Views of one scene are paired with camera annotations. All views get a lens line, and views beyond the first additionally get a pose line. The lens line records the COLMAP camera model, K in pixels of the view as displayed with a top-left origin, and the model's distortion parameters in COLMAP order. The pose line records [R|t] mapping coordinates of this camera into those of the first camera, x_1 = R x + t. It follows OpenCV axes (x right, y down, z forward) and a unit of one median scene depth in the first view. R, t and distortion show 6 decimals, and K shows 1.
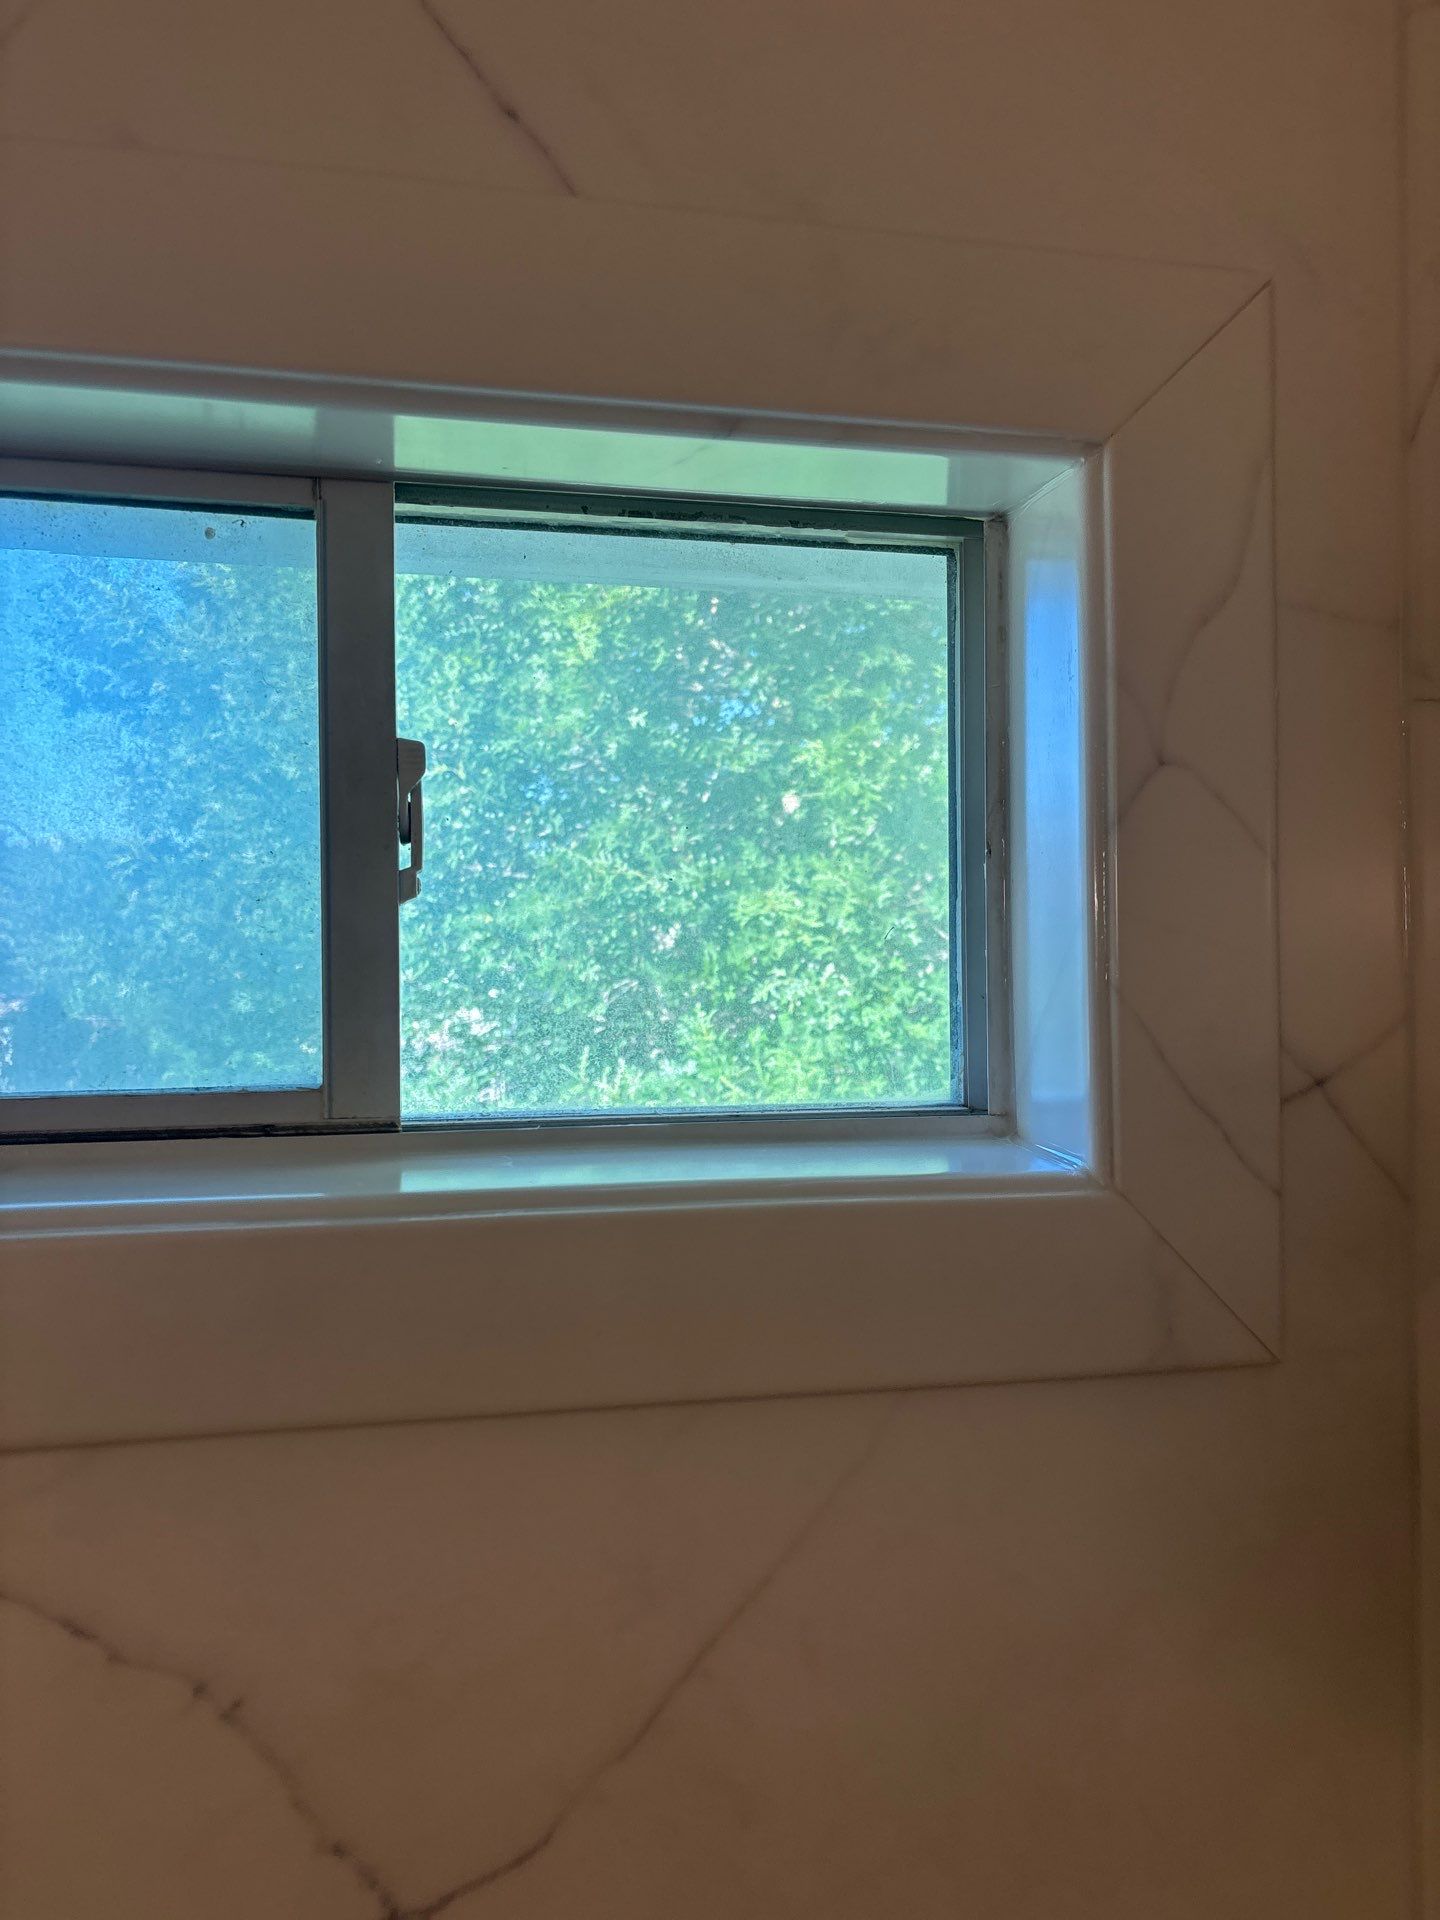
lens RADIAL K [[1426.8, 0, 747.7], [0, 1426.8, 969.3], [0, 0, 1]] dist [0.029359, -0.023644]
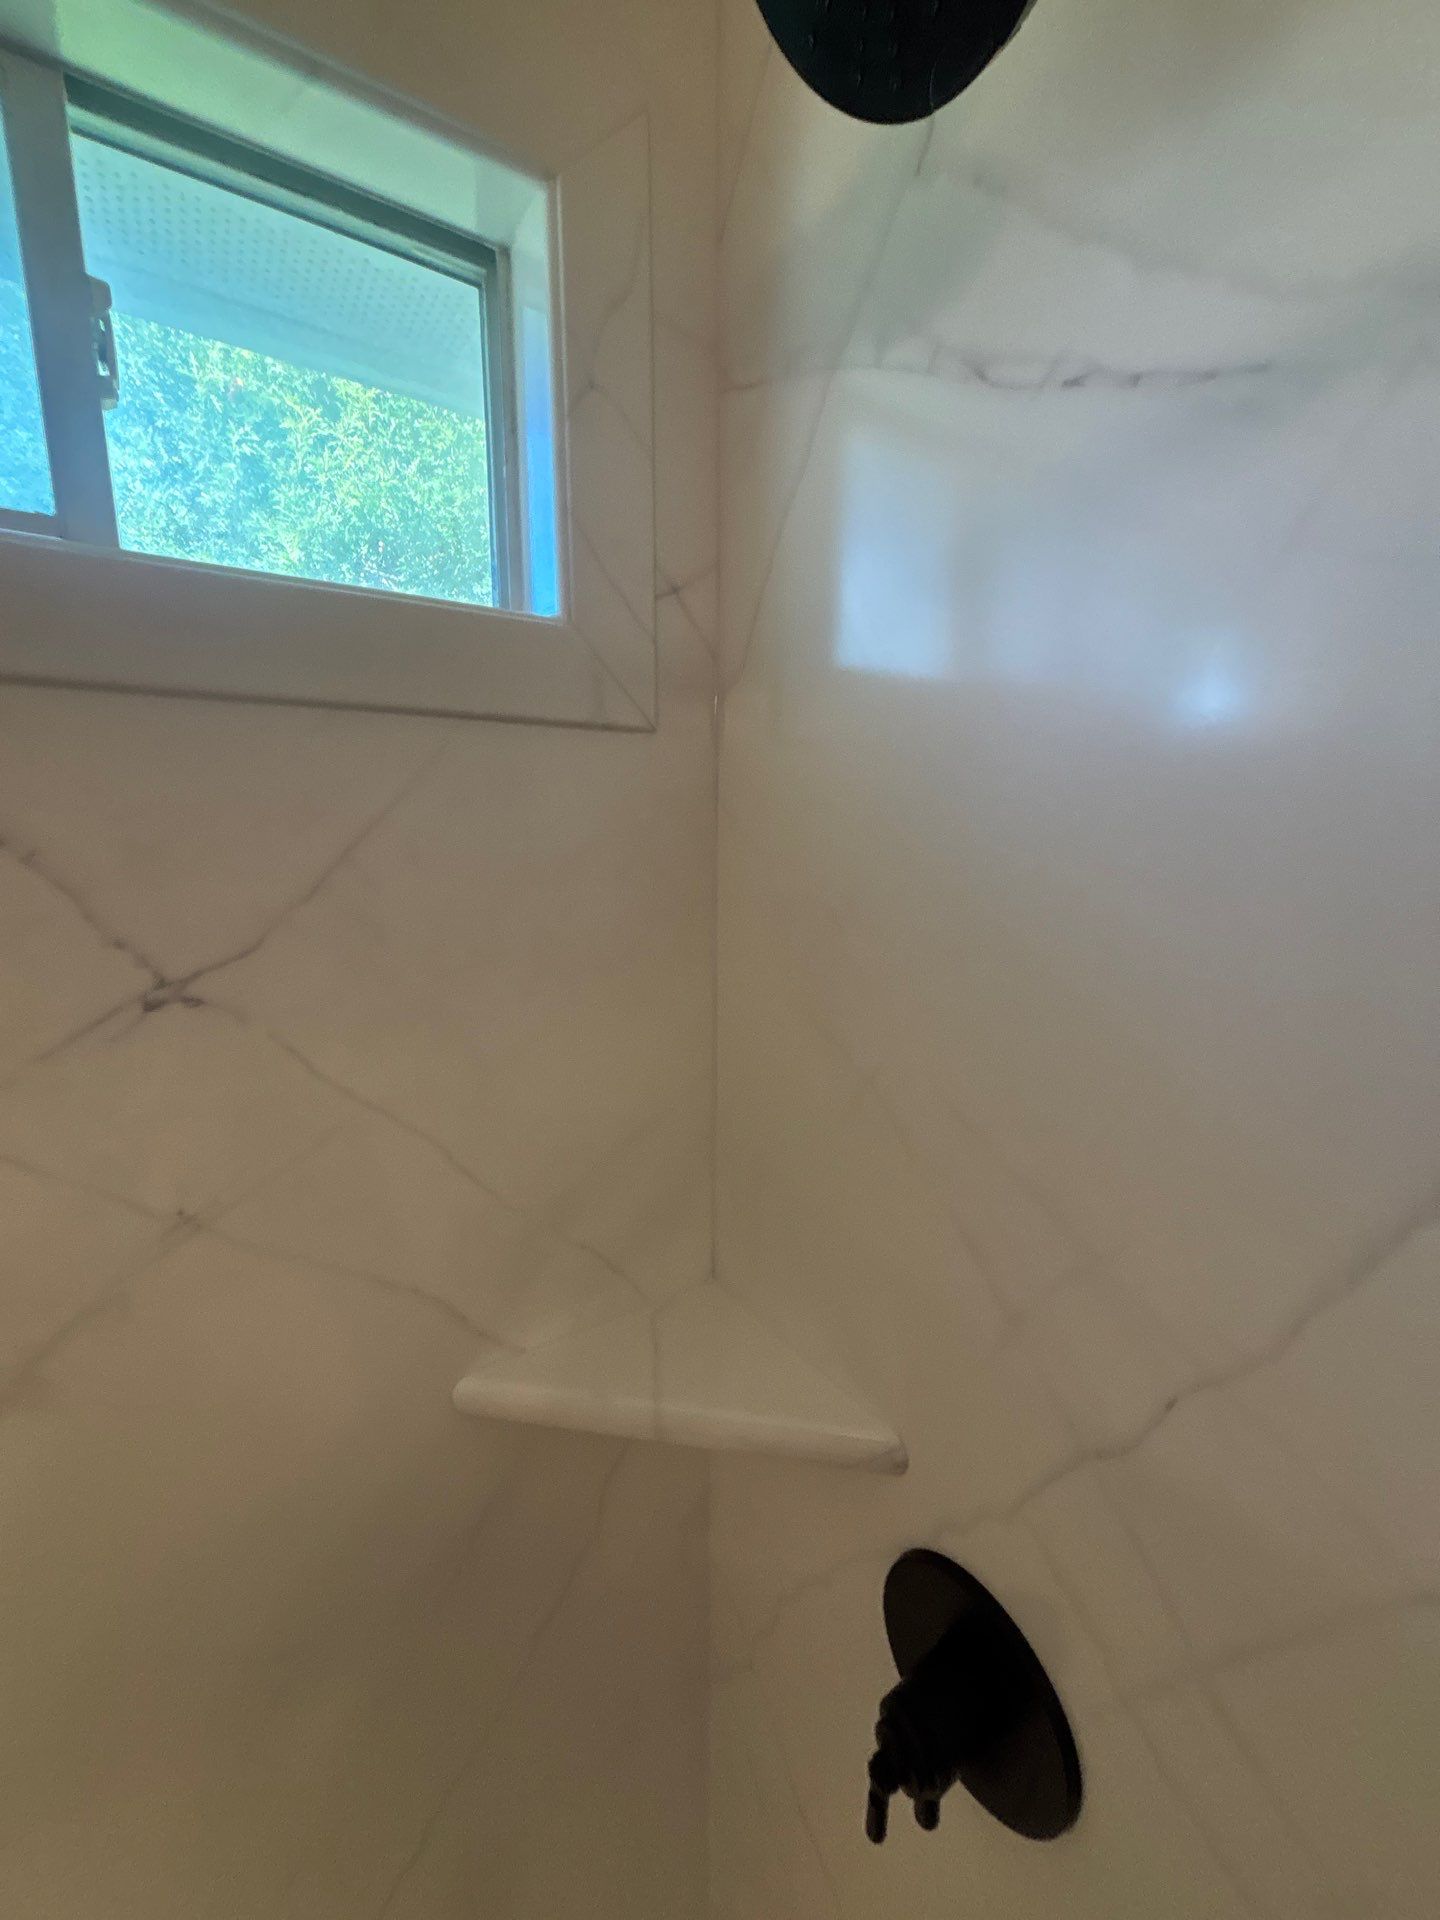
lens RADIAL K [[760.5, 0, 710.6], [0, 760.5, 956.9], [0, 0, 1]] dist [-0.002109, 0.001213]
pose [[0.937473, -0.051344, 0.344249, 0.008784], [-0.010655, 0.984363, 0.175829, 0.061954], [-0.347894, -0.168503, 0.922267, -0.011818]]
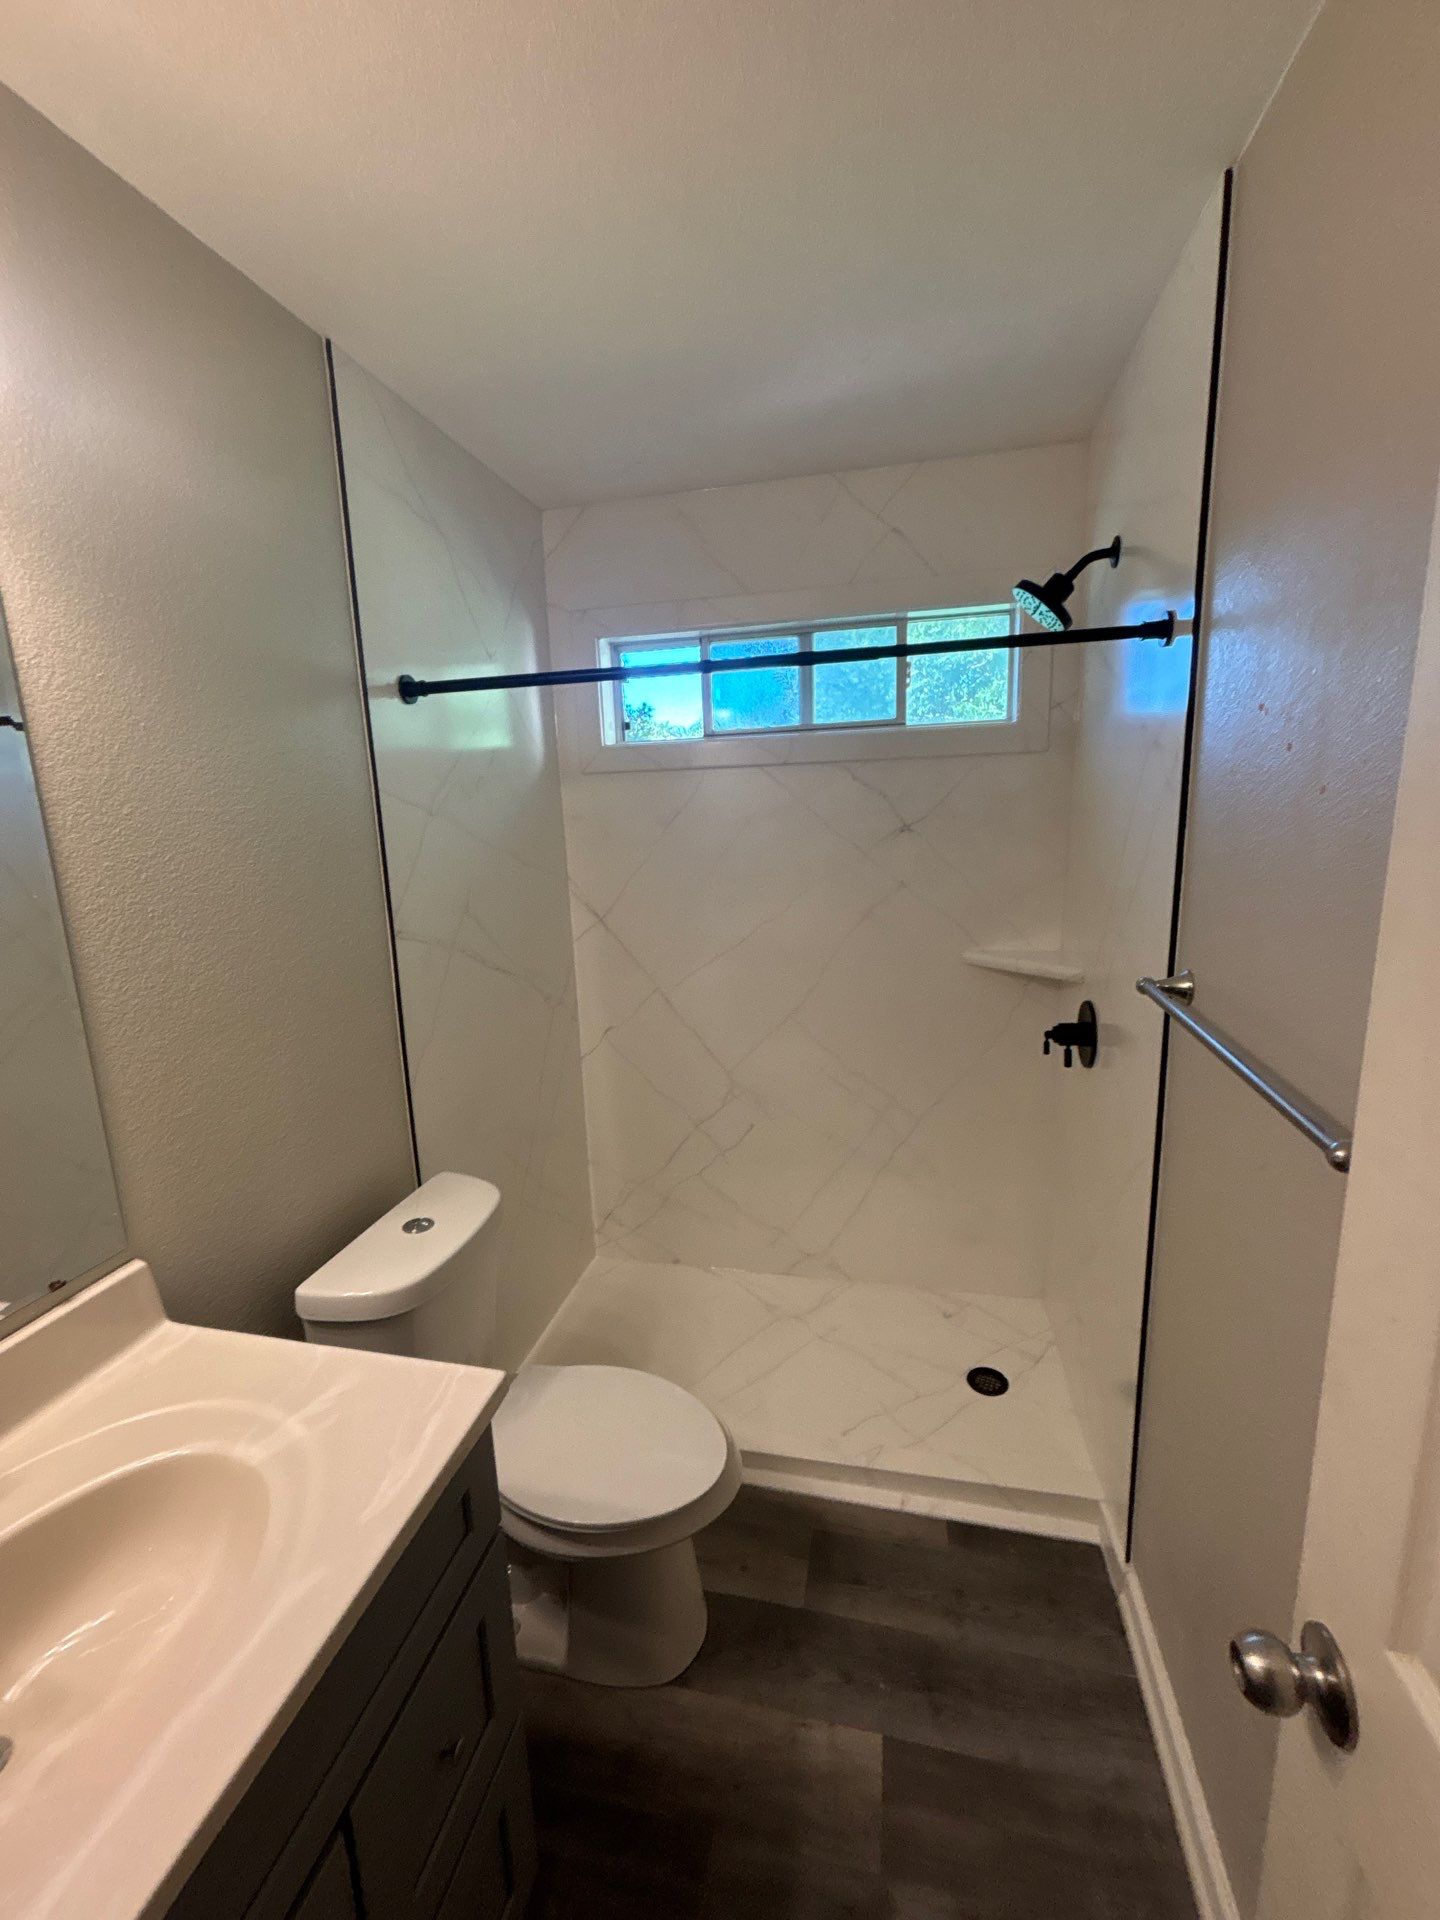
lens RADIAL K [[760.5, 0, 727.3], [0, 760.5, 961.0], [0, 0, 1]] dist [-0.002109, 0.001213]
pose [[0.901230, 0.063257, -0.428700, 0.092170], [0.030864, 0.977406, 0.209104, 0.066637], [0.432242, -0.201682, 0.878915, -0.420686]]
